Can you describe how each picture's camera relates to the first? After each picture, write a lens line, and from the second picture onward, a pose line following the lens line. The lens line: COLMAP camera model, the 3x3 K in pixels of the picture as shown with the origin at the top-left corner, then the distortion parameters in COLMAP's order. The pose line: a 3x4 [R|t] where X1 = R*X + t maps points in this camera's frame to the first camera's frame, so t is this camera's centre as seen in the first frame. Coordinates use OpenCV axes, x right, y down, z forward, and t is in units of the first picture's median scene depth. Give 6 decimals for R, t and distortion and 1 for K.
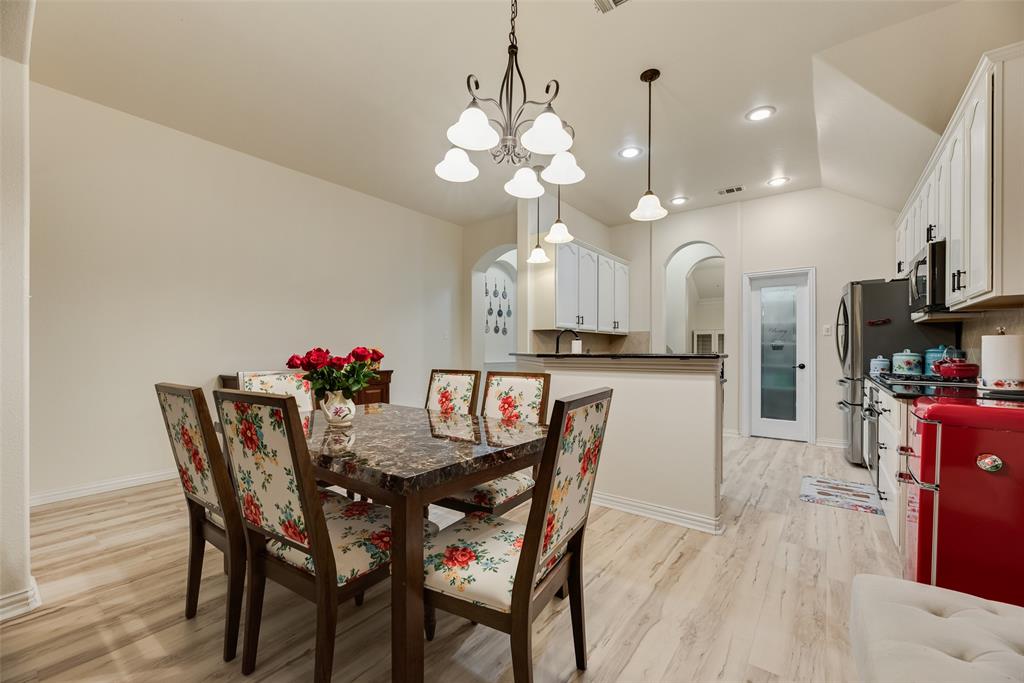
lens RADIAL K [[413.1, 0, 514.0], [0, 413.1, 349.2], [0, 0, 1]] dist [-0.000585, 0.000999]
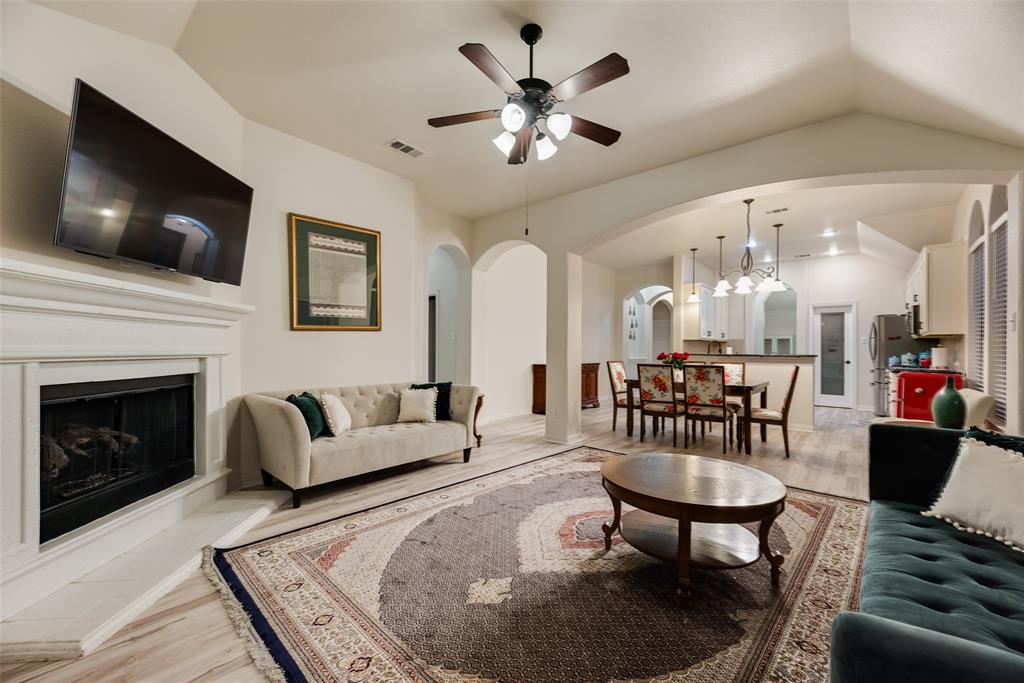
lens RADIAL K [[413.1, 0, 512.7], [0, 413.1, 345.7], [0, 0, 1]] dist [-0.000585, 0.000999]
pose [[0.998302, 0.003023, -0.058171, -0.554909], [-0.003200, 0.999991, -0.002950, -0.014842], [0.058162, 0.003131, 0.998302, -0.738564]]
